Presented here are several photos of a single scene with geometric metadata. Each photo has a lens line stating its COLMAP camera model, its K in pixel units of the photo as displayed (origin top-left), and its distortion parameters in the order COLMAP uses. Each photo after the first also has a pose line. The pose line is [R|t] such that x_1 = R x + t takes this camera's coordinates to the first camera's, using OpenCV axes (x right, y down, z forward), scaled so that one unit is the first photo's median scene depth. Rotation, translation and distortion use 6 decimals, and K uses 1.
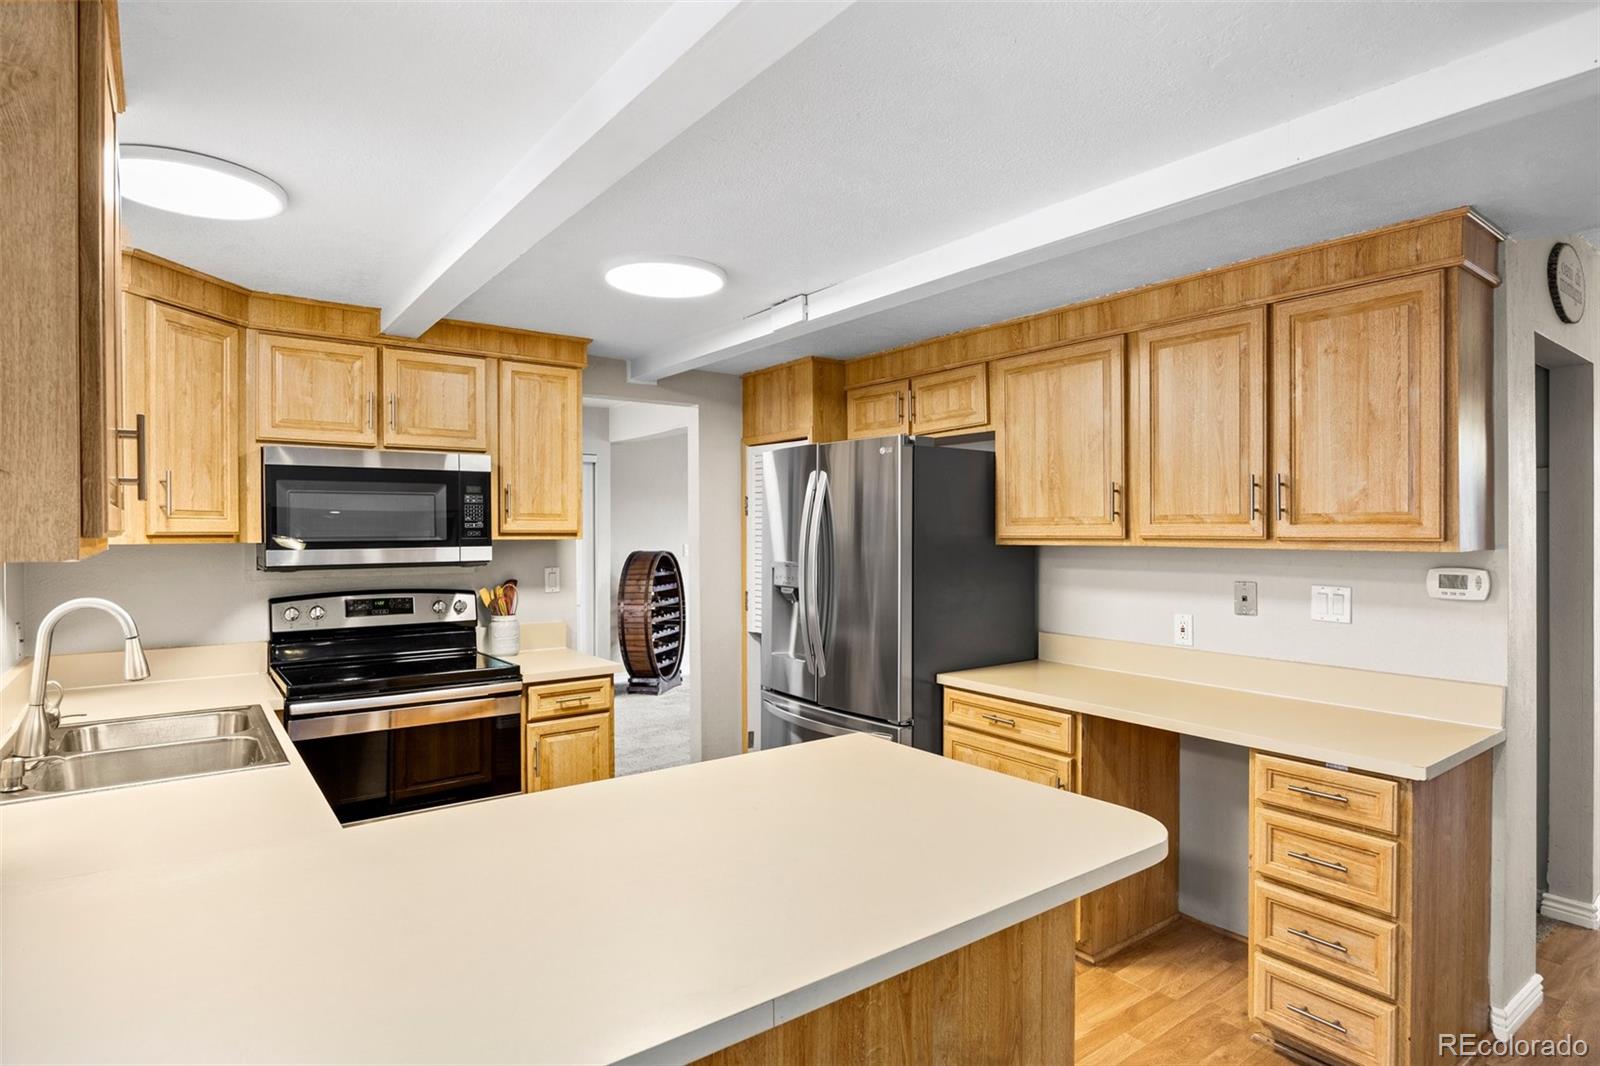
lens RADIAL K [[852.8, 0, 798.8], [0, 852.8, 537.3], [0, 0, 1]] dist [-0.000155, -0.000156]
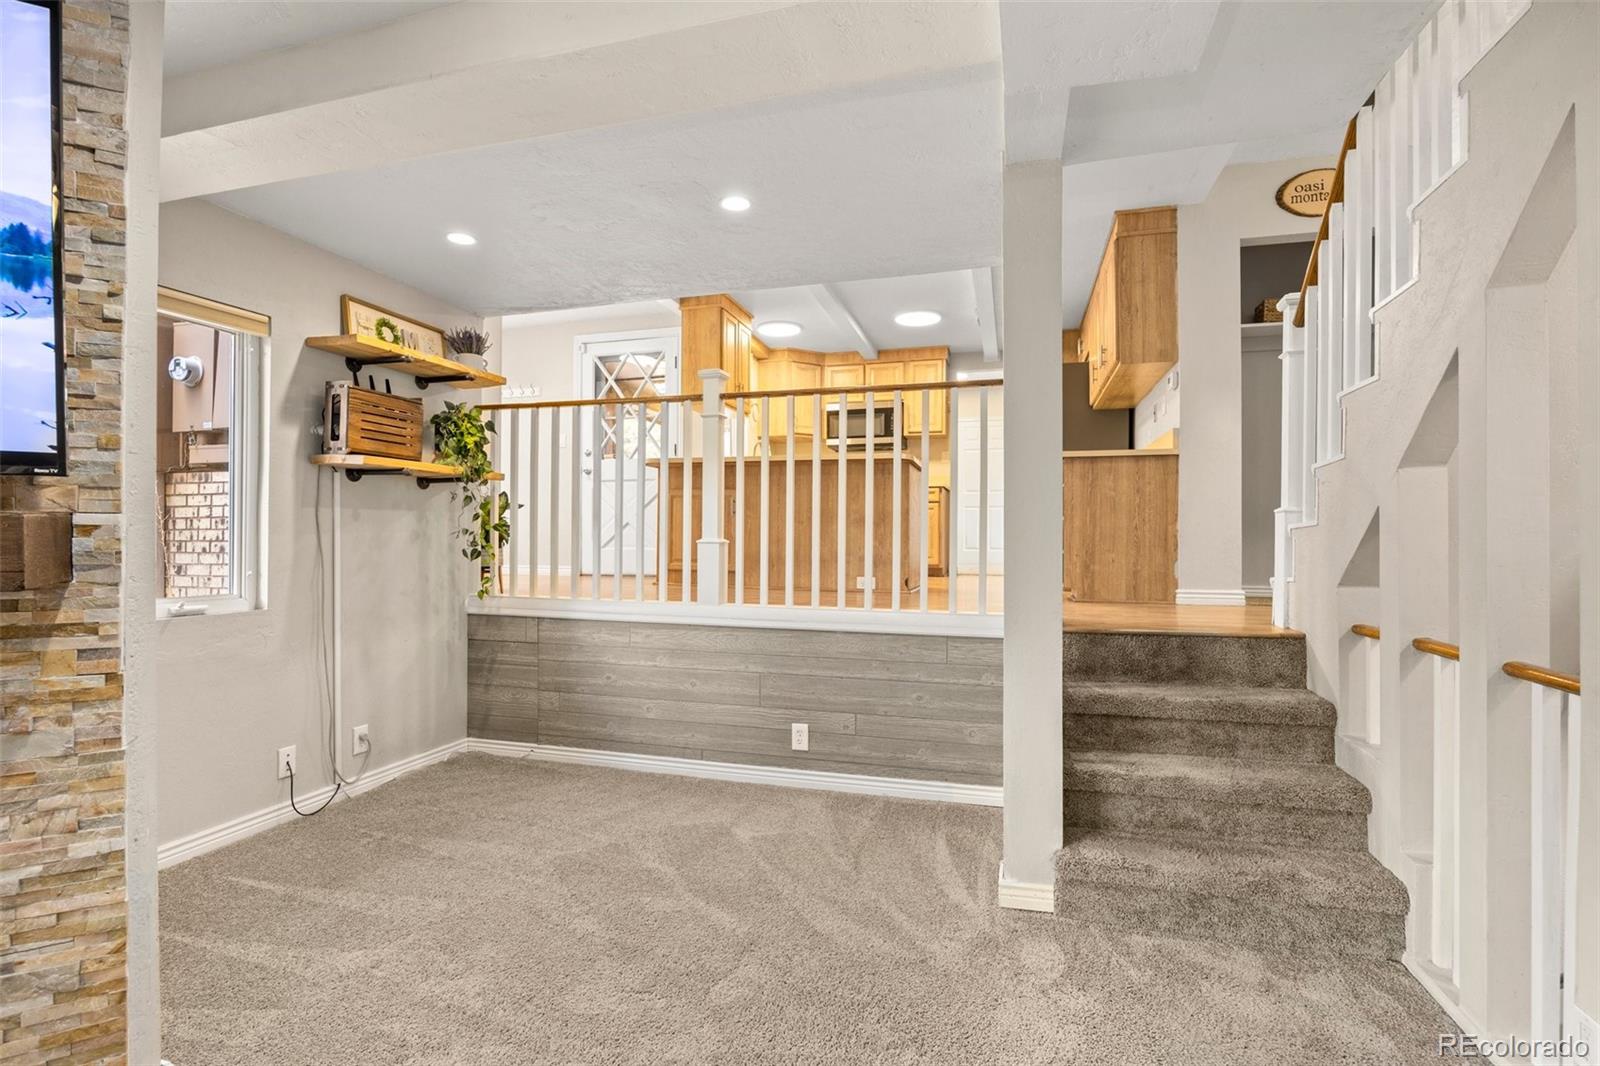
lens RADIAL K [[724.3, 0, 800.0], [0, 724.3, 533.0], [0, 0, 1]] dist [-0.000604, -0.000505]
pose [[0.602947, 0.003665, -0.797773, 1.266211], [-0.009324, 0.999954, -0.002453, 0.330776], [0.797726, 0.008917, 0.602954, -0.563121]]
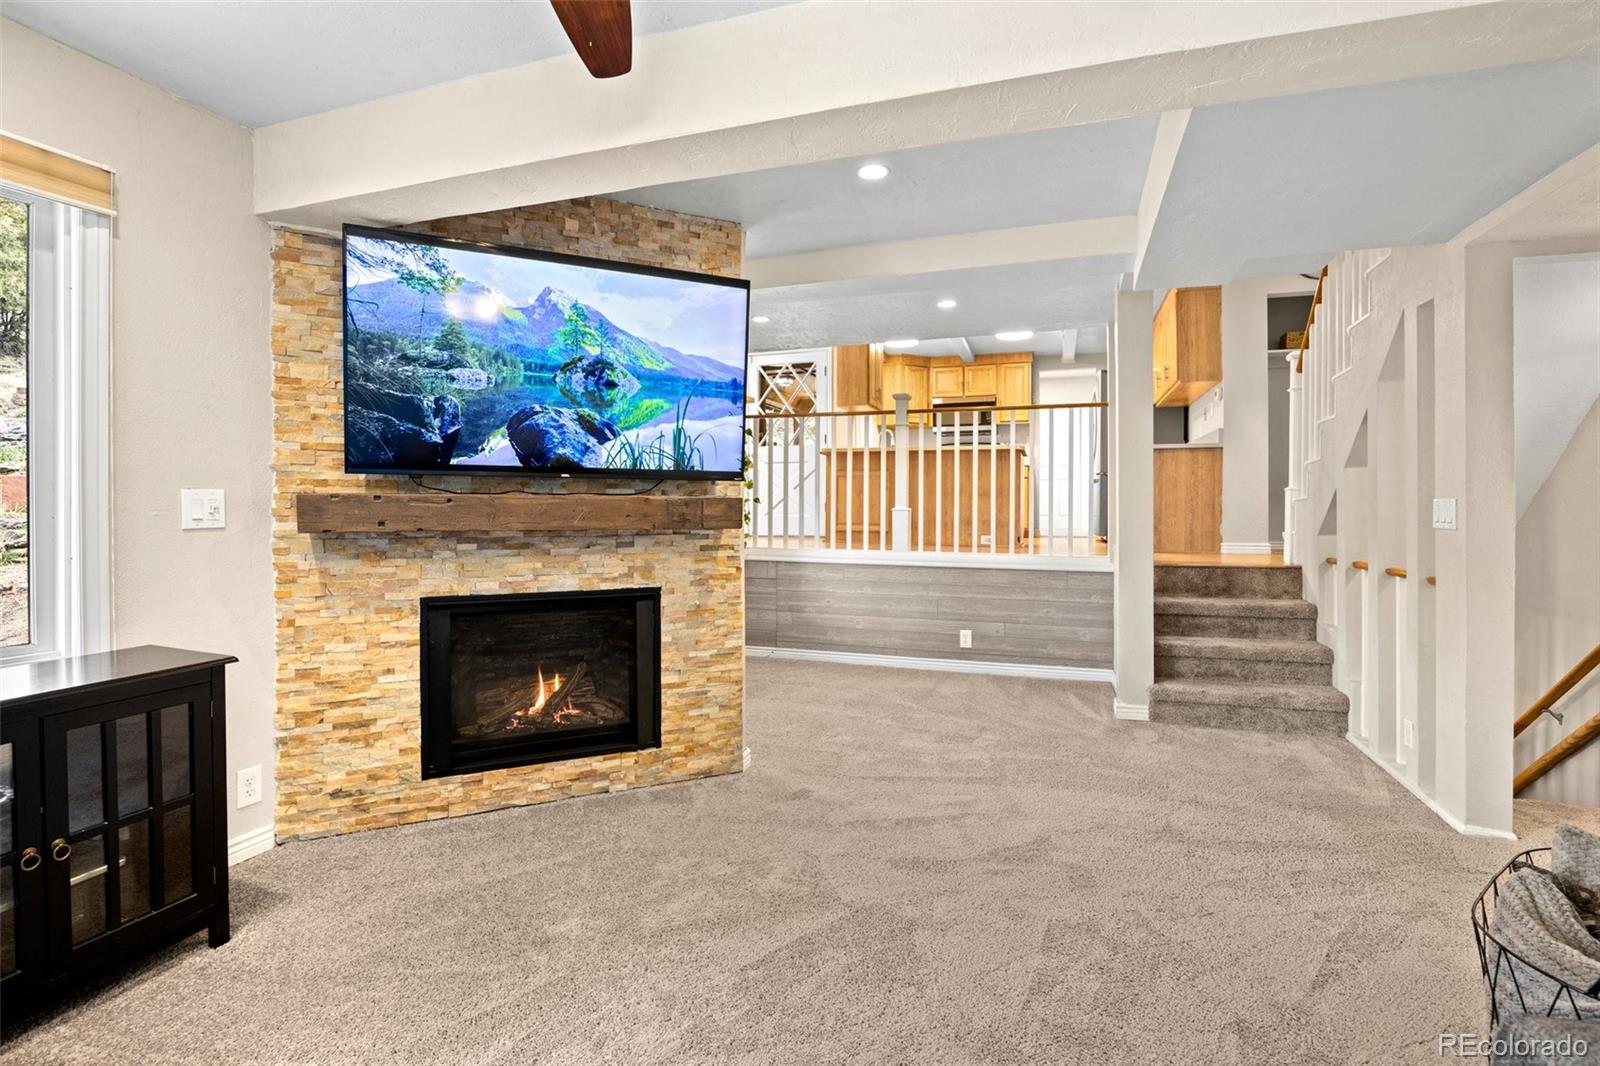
lens RADIAL K [[736.8, 0, 801.8], [0, 736.8, 504.3], [0, 0, 1]] dist [-0.002643, -0.000375]
pose [[0.570004, 0.004675, -0.821628, 1.577493], [-0.007309, 0.999973, 0.000619, 0.331250], [0.821609, 0.005653, 0.570023, -1.204656]]
